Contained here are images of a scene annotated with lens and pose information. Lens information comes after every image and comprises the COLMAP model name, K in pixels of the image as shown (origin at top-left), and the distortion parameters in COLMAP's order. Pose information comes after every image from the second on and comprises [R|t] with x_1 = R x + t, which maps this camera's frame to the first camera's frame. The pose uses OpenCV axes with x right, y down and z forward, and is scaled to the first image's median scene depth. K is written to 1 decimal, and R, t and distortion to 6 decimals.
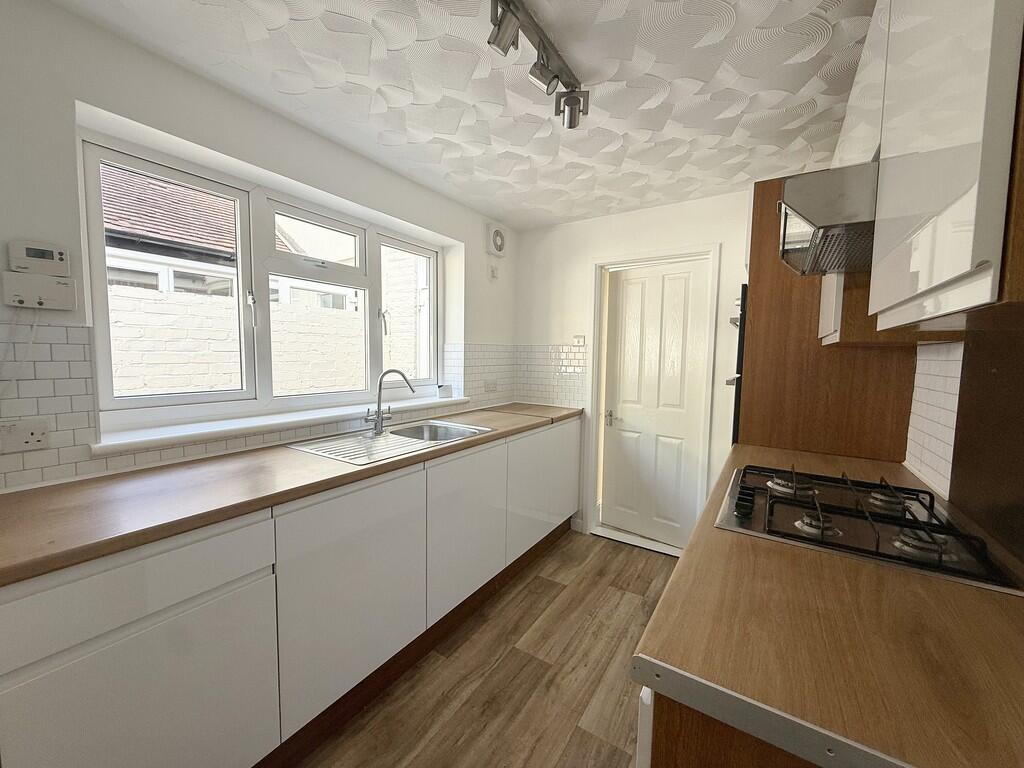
lens RADIAL K [[406.8, 0, 509.0], [0, 406.8, 384.2], [0, 0, 1]] dist [-0.001024, -0.000013]
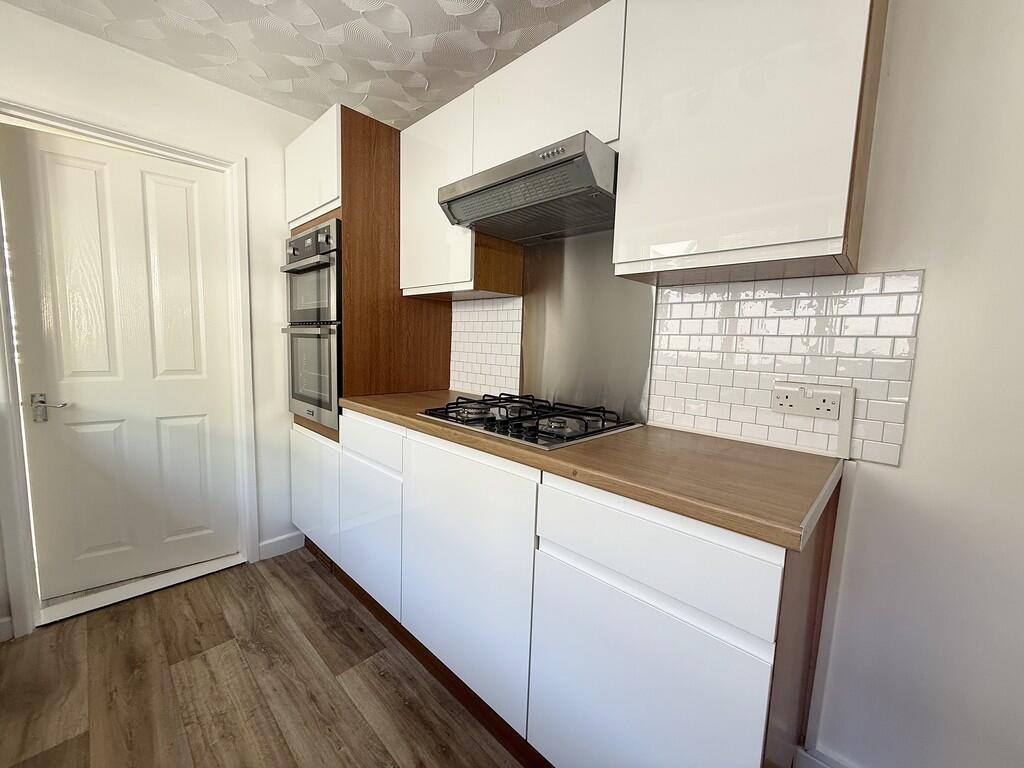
lens RADIAL K [[414.6, 0, 505.8], [0, 414.6, 382.0], [0, 0, 1]] dist [0.007736, -0.000130]
pose [[0.204886, -0.110039, 0.972581, -0.230877], [0.044073, 0.993690, 0.103143, 0.026594], [-0.977793, 0.021732, 0.208443, 0.382960]]
